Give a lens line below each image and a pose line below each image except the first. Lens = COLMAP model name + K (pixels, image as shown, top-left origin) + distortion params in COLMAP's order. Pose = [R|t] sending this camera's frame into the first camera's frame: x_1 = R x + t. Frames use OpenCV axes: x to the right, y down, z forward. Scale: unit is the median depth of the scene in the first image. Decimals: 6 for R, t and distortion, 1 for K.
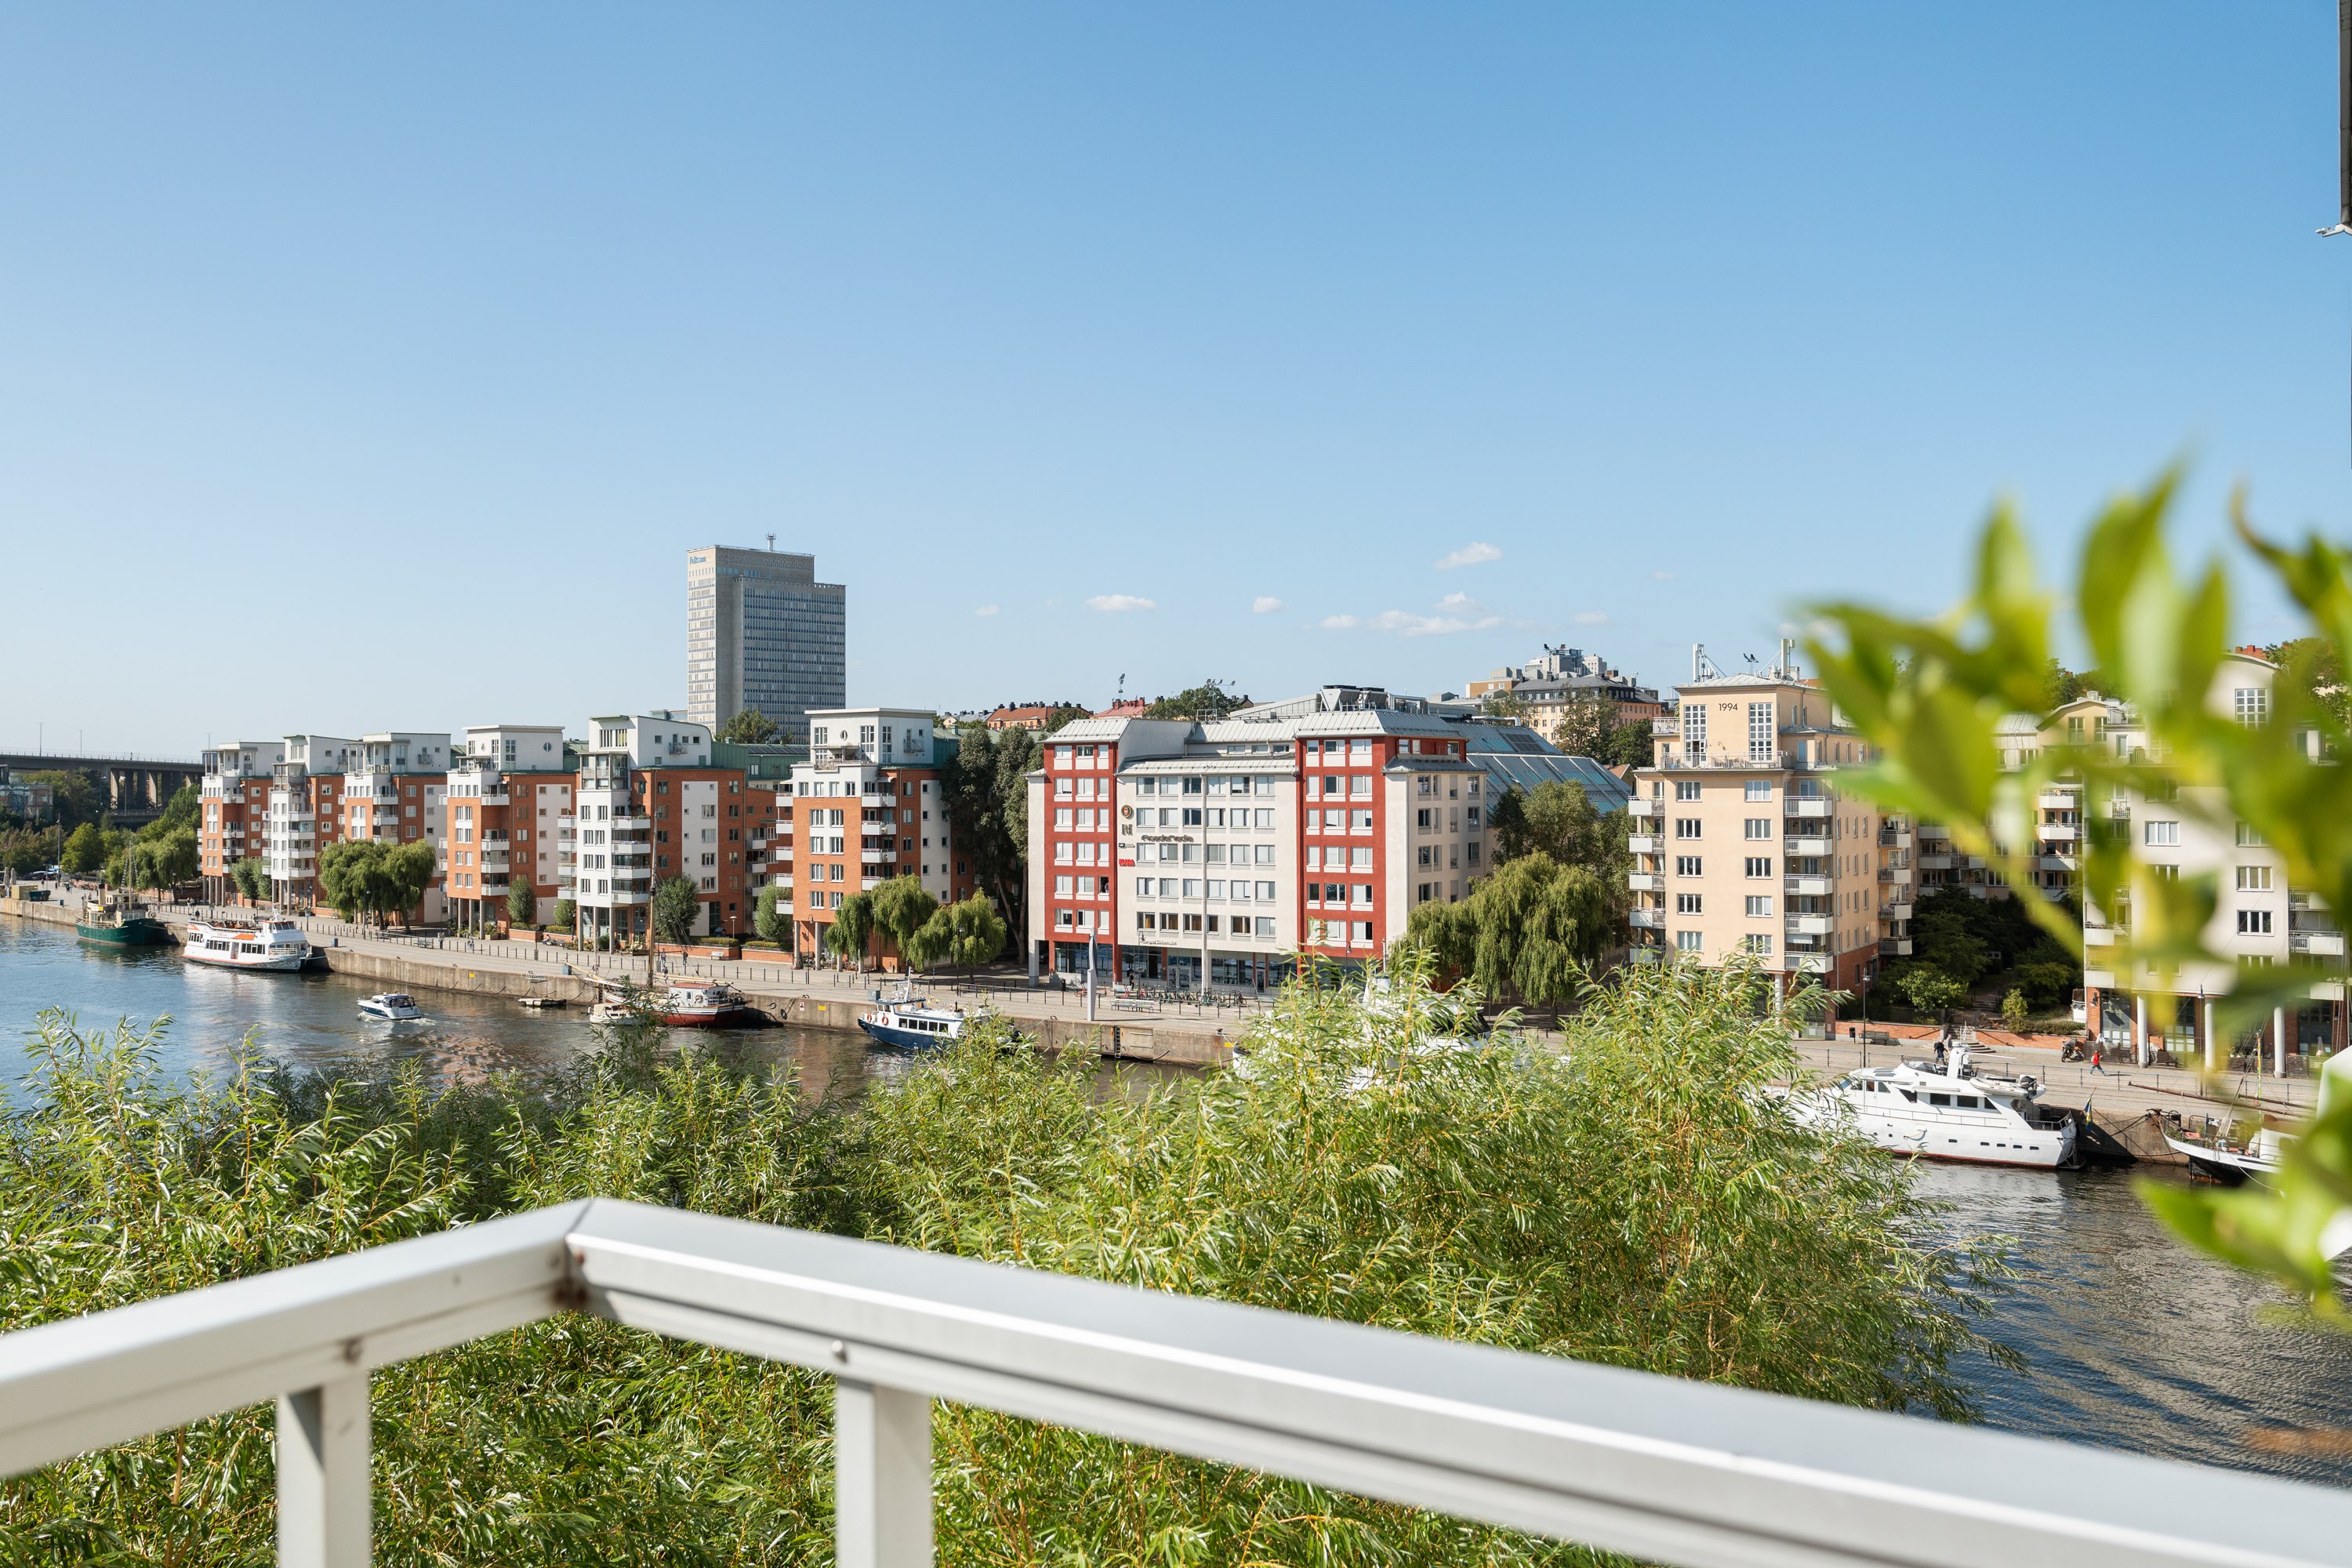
lens RADIAL K [[1825.6, 0, 1176.0], [0, 1825.6, 784.0], [0, 0, 1]] dist [-0.036228, 0.003249]
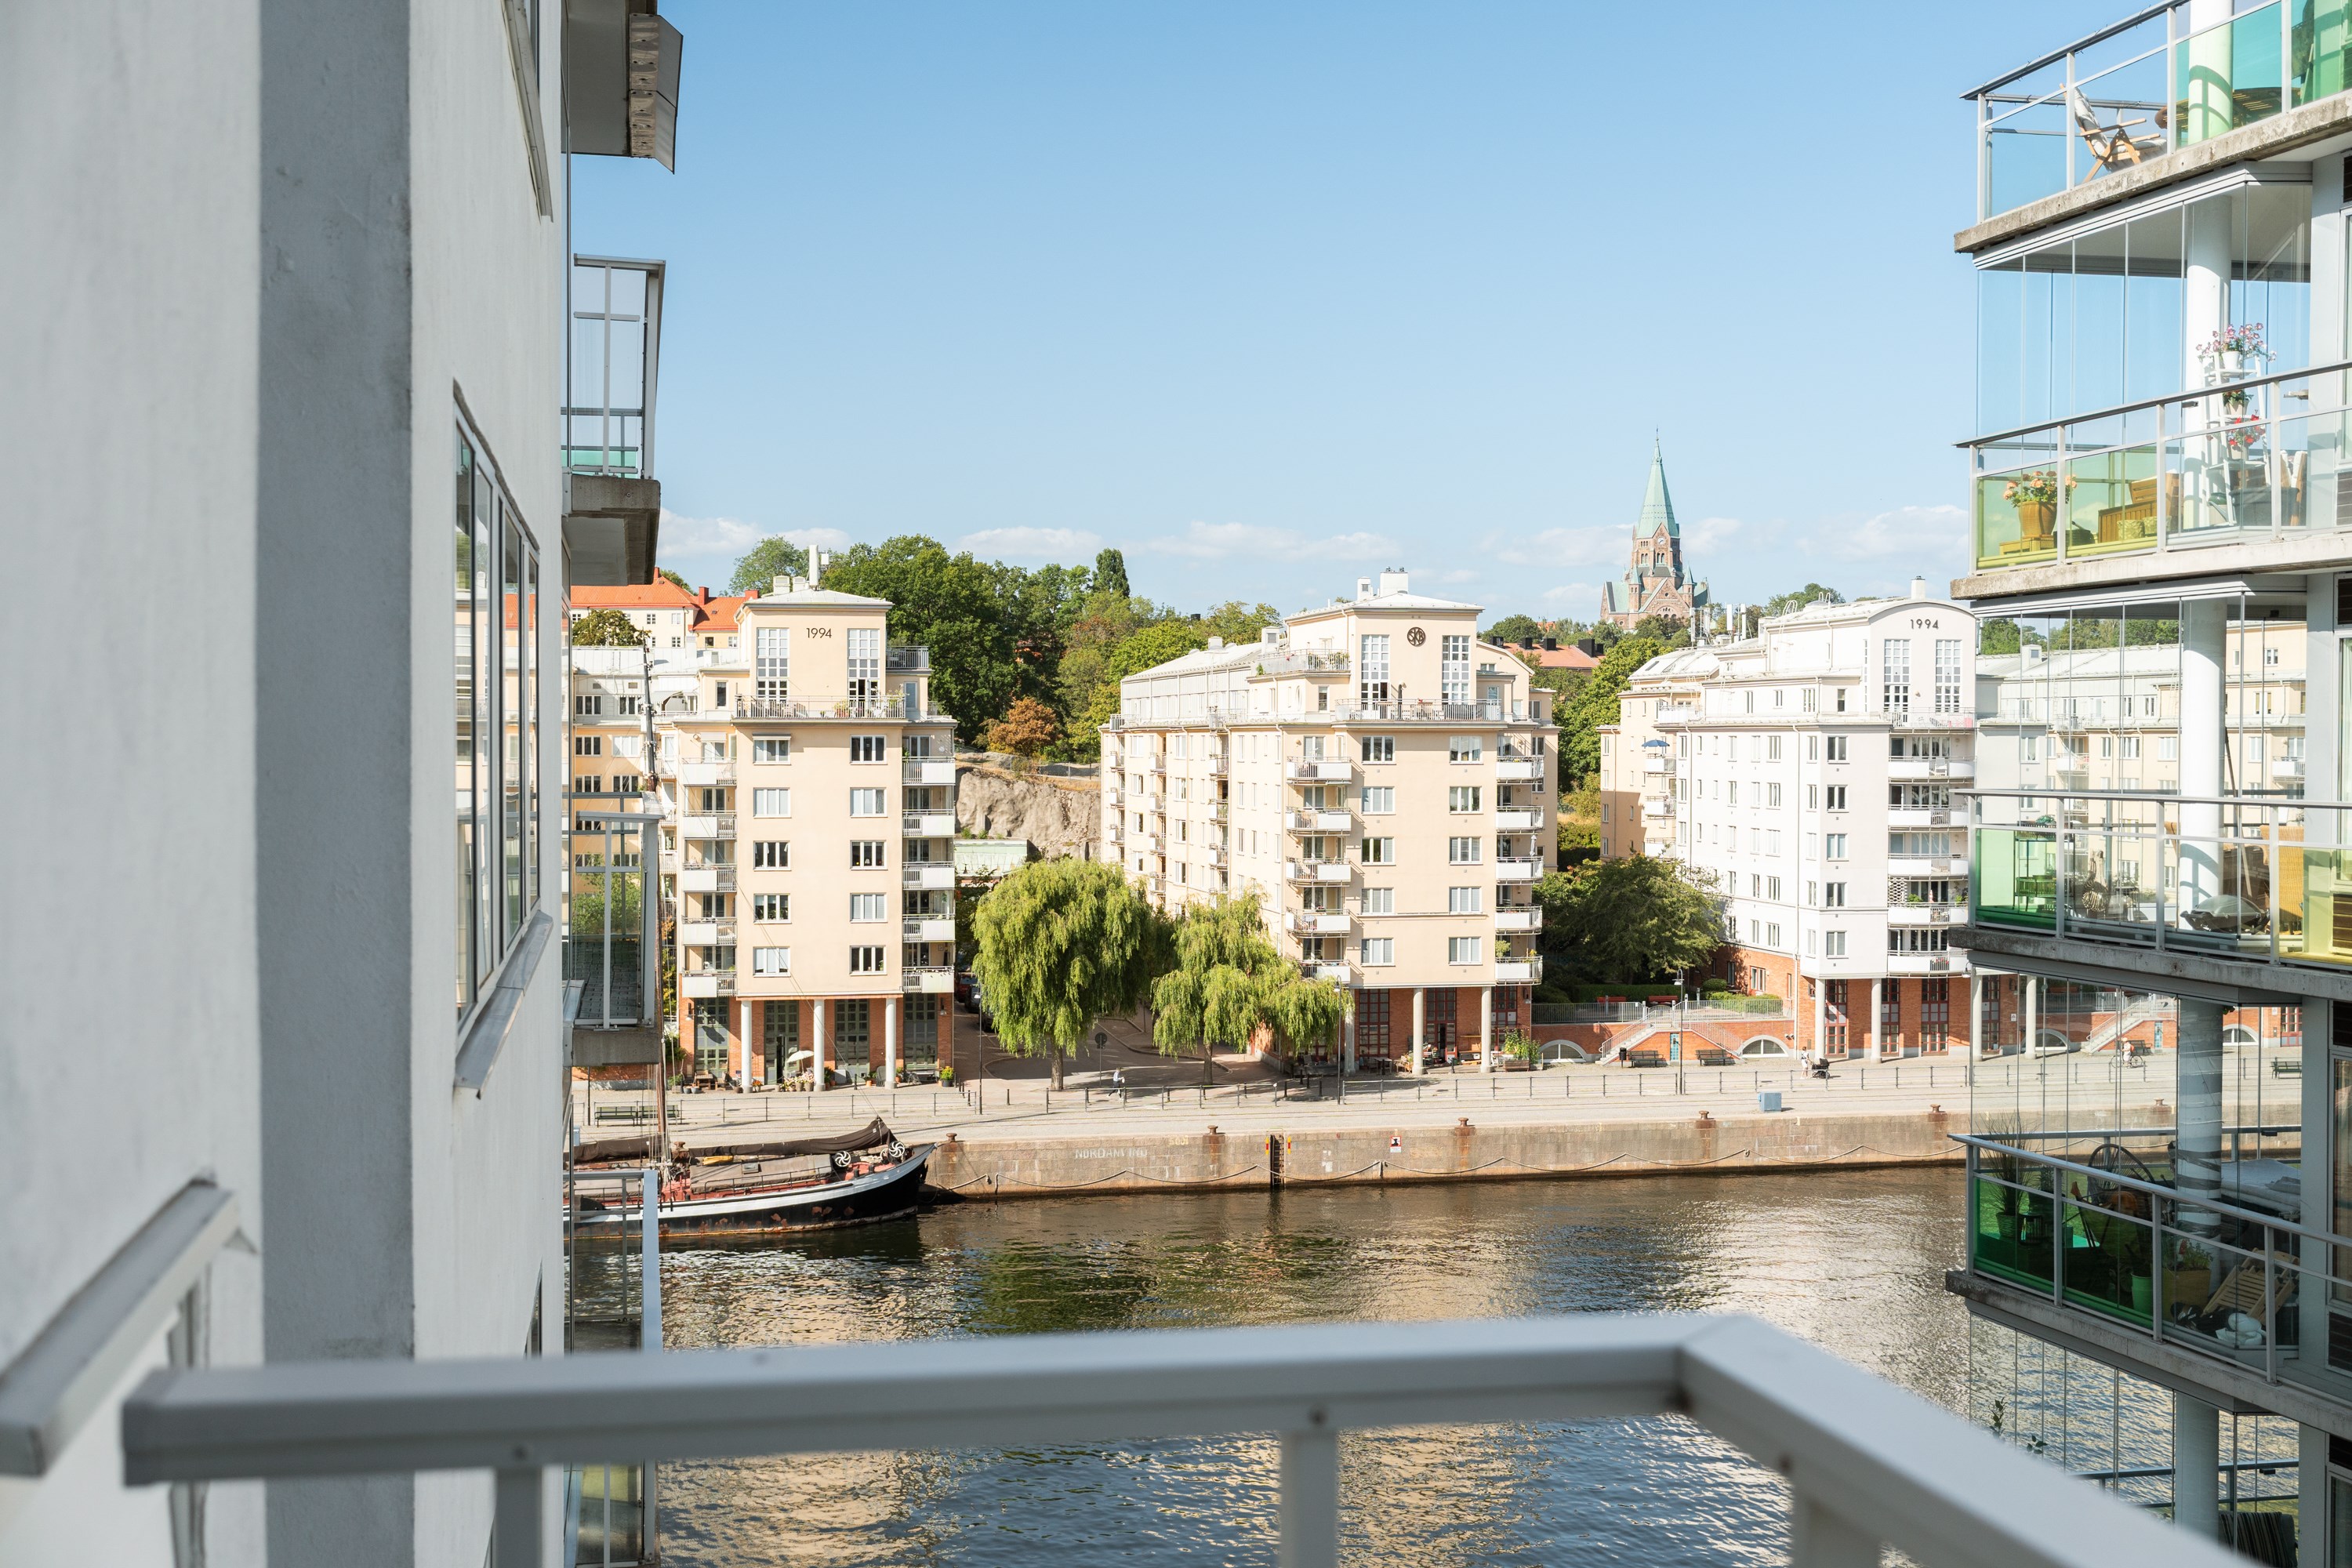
lens RADIAL K [[2510.8, 0, 1176.0], [0, 2510.8, 784.0], [0, 0, 1]] dist [0.010791, 0.004138]
pose [[0.706173, -0.001781, 0.708038, -0.306146], [-0.011611, 0.999833, 0.014095, 0.001780], [-0.707945, -0.018174, 0.706034, 0.200446]]
